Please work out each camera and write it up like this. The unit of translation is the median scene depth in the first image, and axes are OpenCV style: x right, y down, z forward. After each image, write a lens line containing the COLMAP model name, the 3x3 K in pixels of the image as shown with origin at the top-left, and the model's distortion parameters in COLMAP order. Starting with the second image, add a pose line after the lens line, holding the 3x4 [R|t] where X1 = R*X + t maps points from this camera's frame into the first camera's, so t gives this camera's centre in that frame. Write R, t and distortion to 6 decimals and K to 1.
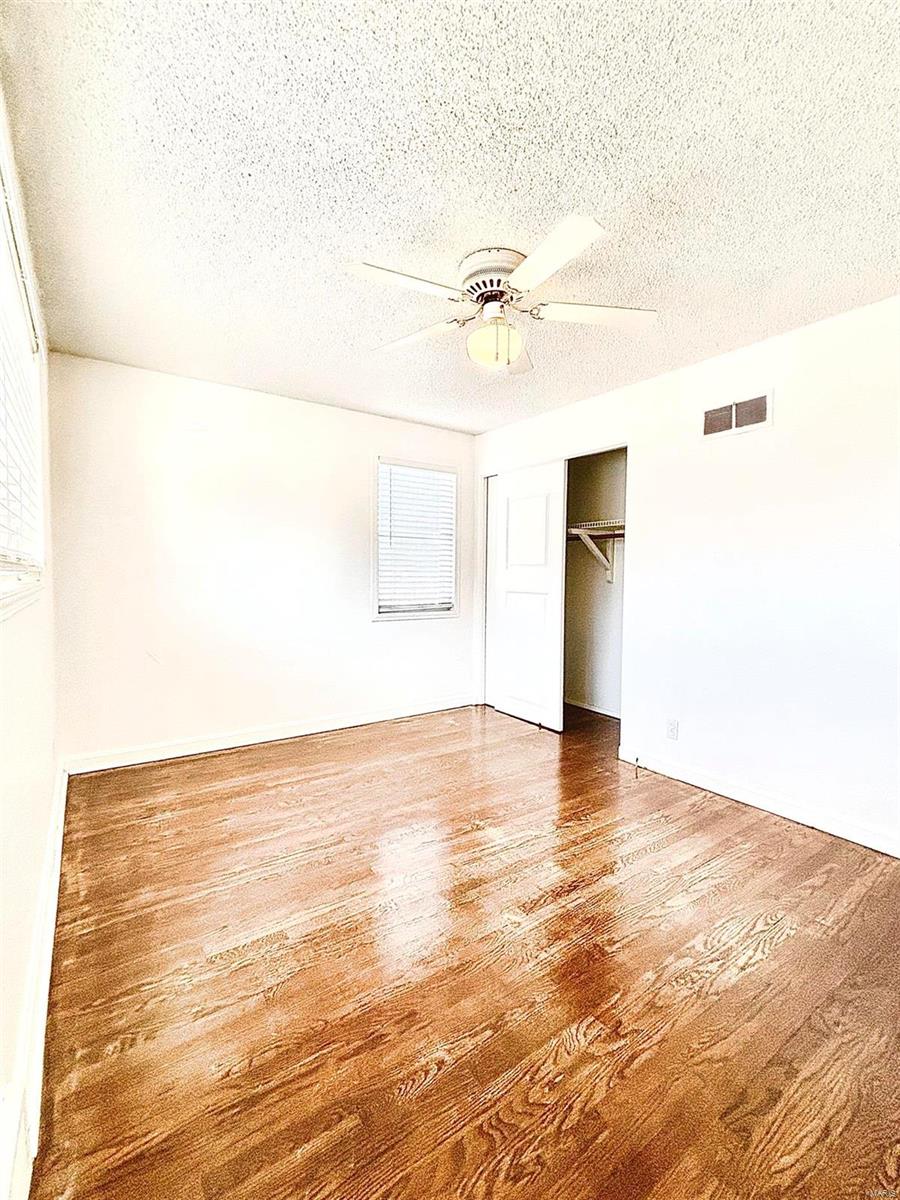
lens RADIAL K [[523.2, 0, 451.3], [0, 523.2, 603.1], [0, 0, 1]] dist [-0.004419, -0.000138]
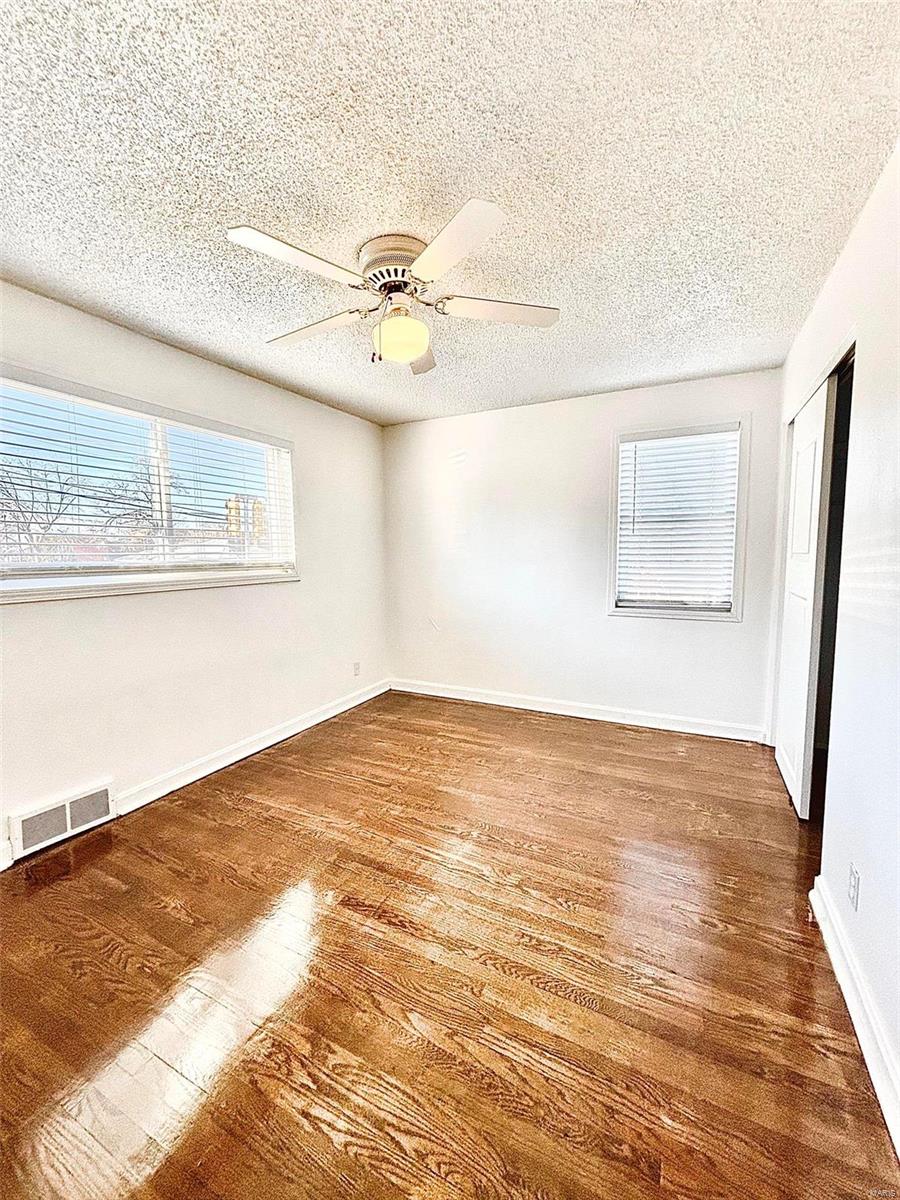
lens RADIAL K [[484.9, 0, 449.4], [0, 484.9, 595.6], [0, 0, 1]] dist [-0.000901, -0.001141]
pose [[0.473715, 0.072004, -0.877730, 0.650241], [-0.041900, 0.997366, 0.059205, -0.053688], [0.879681, 0.008731, 0.475484, 0.449068]]
